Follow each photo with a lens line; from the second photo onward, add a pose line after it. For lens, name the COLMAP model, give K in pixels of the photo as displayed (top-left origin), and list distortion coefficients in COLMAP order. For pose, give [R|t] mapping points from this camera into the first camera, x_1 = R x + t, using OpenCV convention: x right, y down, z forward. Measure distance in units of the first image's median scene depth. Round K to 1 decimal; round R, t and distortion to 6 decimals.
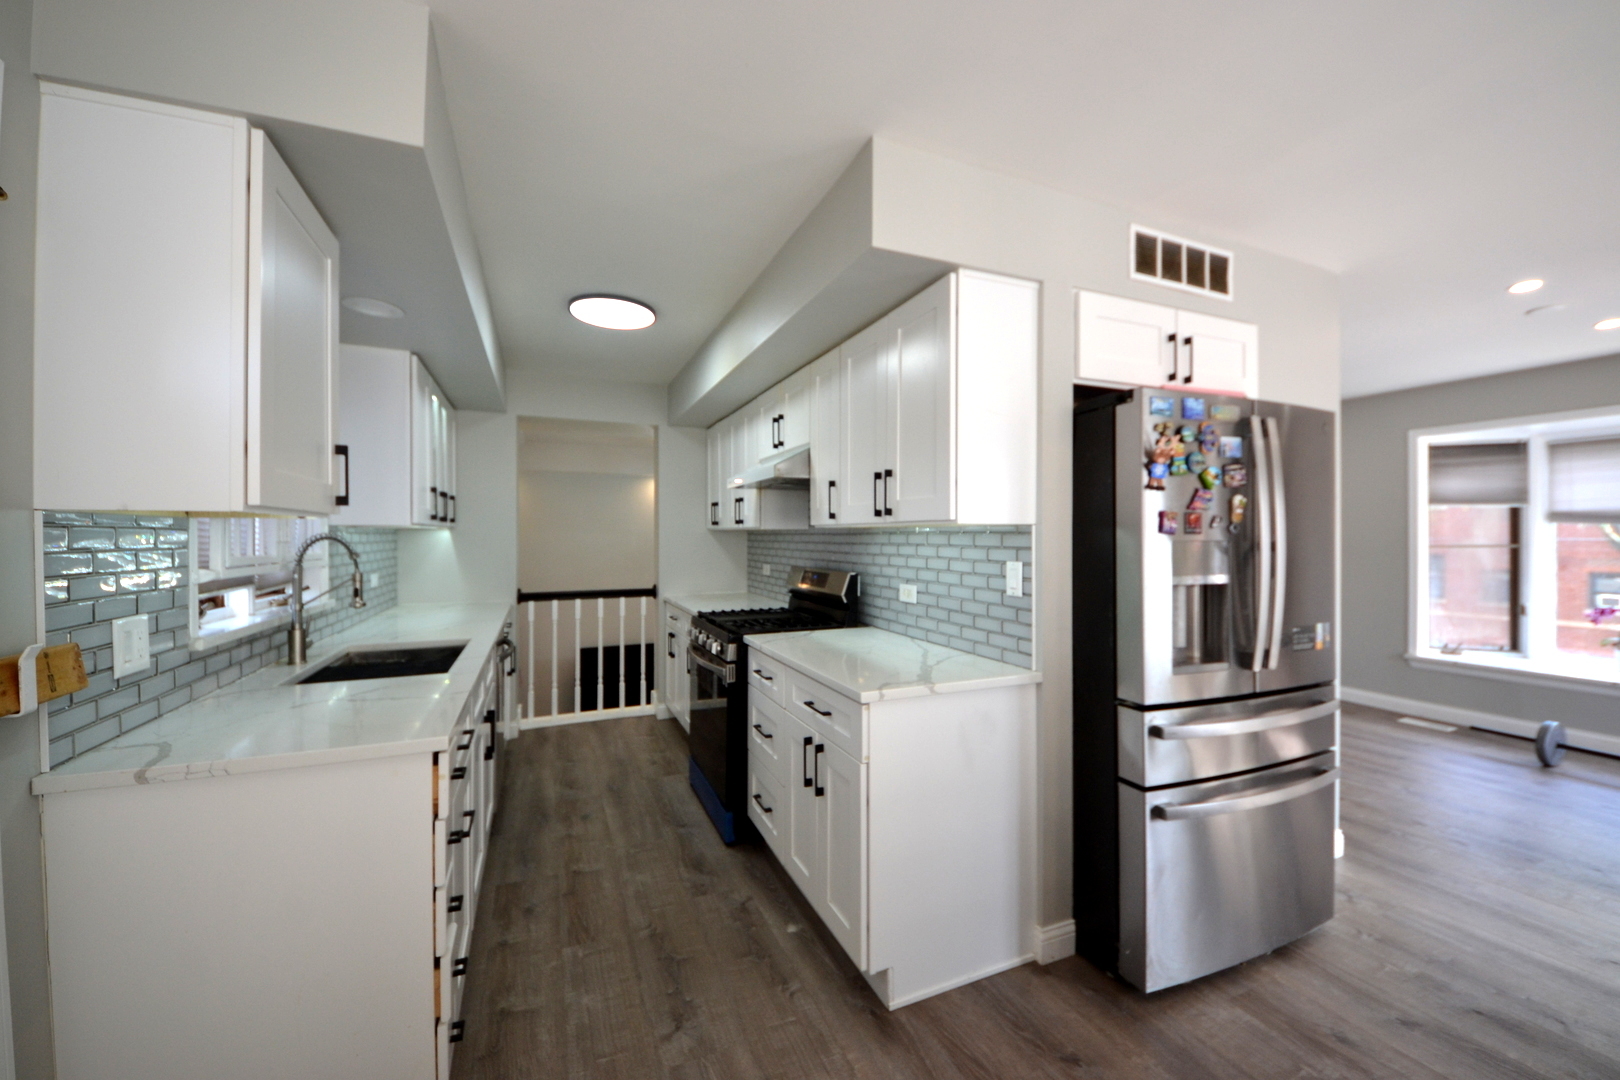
lens RADIAL K [[614.3, 0, 810.0], [0, 614.3, 540.0], [0, 0, 1]] dist [0.002366, -0.000288]
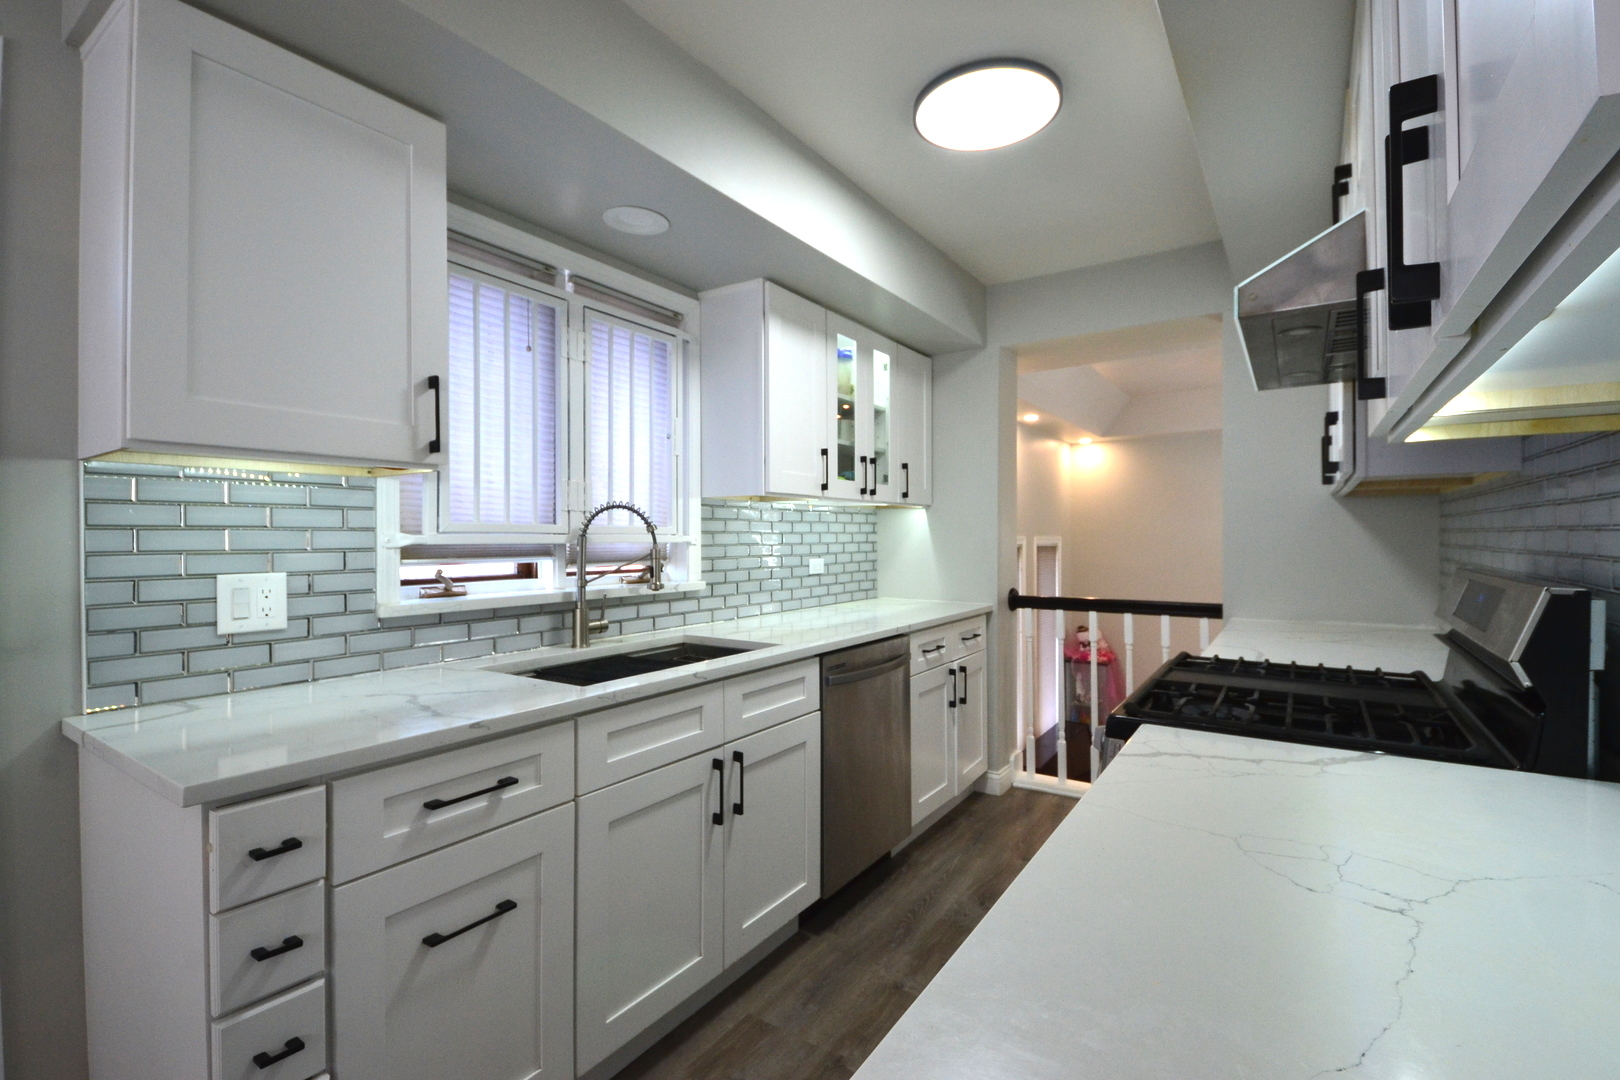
lens RADIAL K [[719.8, 0, 810.0], [0, 719.8, 540.0], [0, 0, 1]] dist [0.019492, -0.016417]
pose [[0.540414, 0.004949, -0.841385, 0.155939], [-0.003405, 0.999987, 0.003694, 0.027708], [0.841392, 0.000869, 0.540424, 0.491249]]
